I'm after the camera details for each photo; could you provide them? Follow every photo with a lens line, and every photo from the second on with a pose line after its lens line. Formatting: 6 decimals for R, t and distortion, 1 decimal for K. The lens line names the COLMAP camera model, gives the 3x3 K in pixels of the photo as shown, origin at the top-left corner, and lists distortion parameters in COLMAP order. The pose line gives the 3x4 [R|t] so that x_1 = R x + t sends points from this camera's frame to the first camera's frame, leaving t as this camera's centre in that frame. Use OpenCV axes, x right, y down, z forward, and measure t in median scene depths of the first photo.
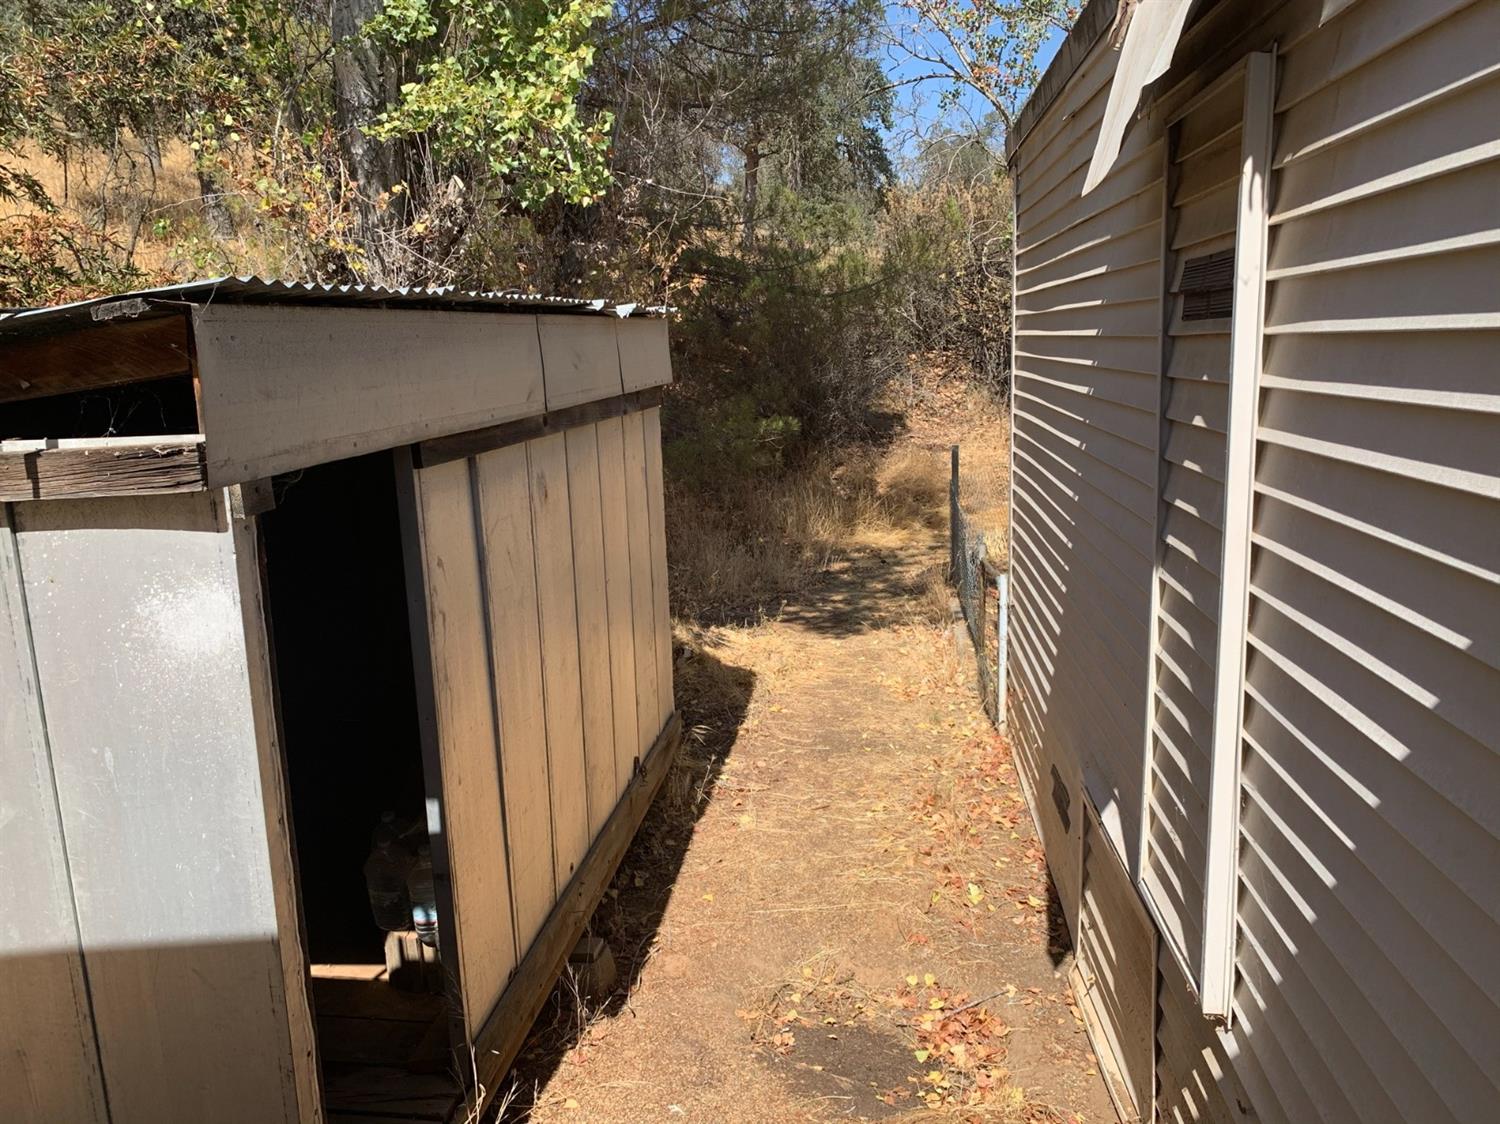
lens RADIAL K [[1152.3, 0, 755.7], [0, 1152.3, 553.0], [0, 0, 1]] dist [0.046223, -0.055254]
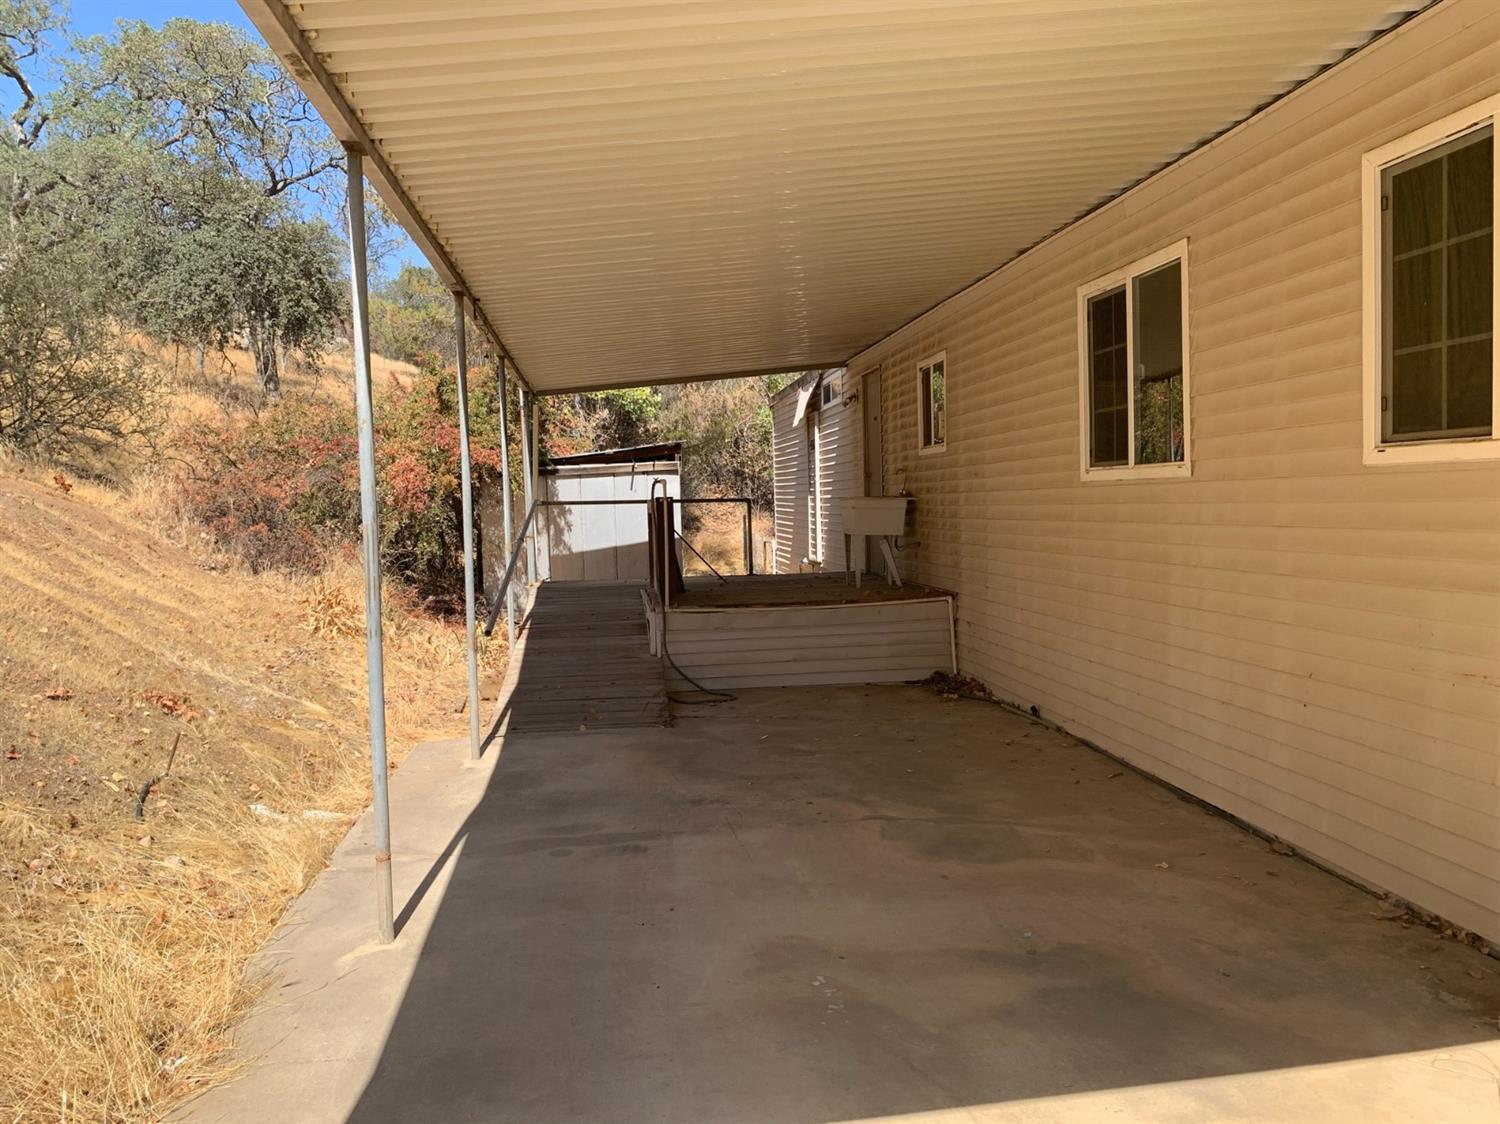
lens RADIAL K [[1152.3, 0, 748.5], [0, 1152.3, 560.2], [0, 0, 1]] dist [0.046223, -0.055254]
pose [[0.974913, -0.004279, 0.222545, -1.151481], [0.033331, 0.991348, -0.126956, 1.007887], [-0.220076, 0.131189, 0.966621, -4.190187]]
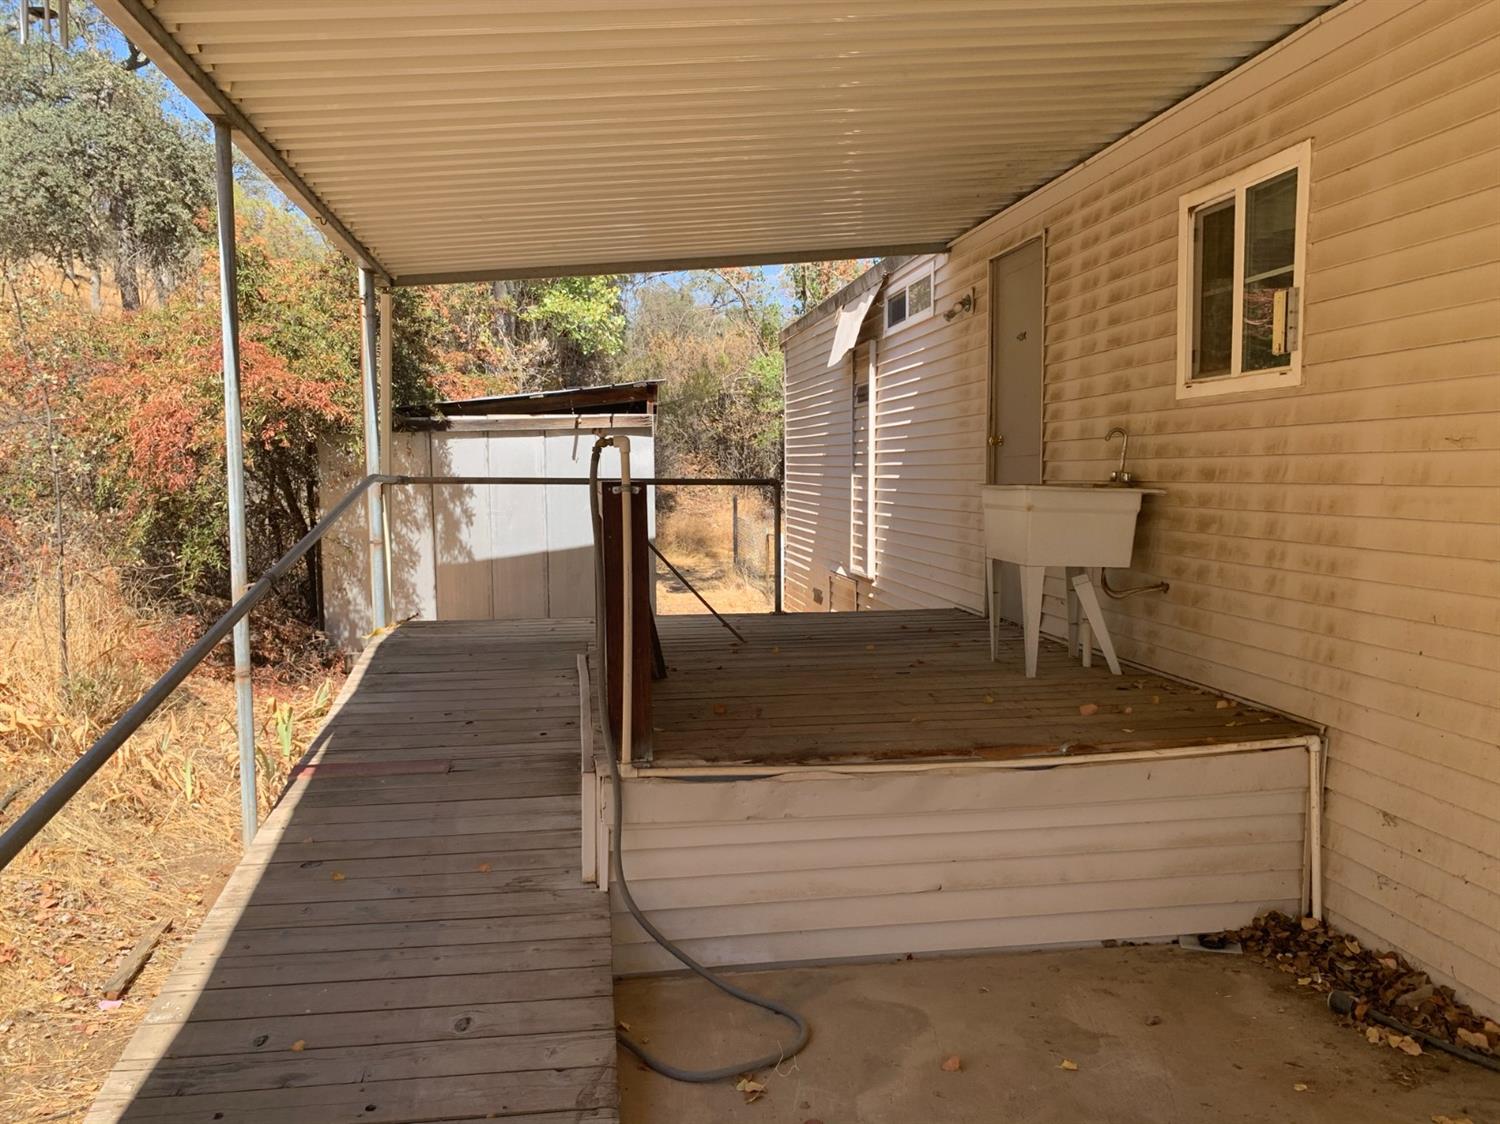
lens RADIAL K [[1152.3, 0, 745.2], [0, 1152.3, 562.9], [0, 0, 1]] dist [0.046223, -0.055254]
pose [[0.968433, 0.008264, 0.249137, -0.848228], [0.016896, 0.994975, -0.098684, 0.632020], [-0.248701, 0.099778, 0.963427, -2.288620]]
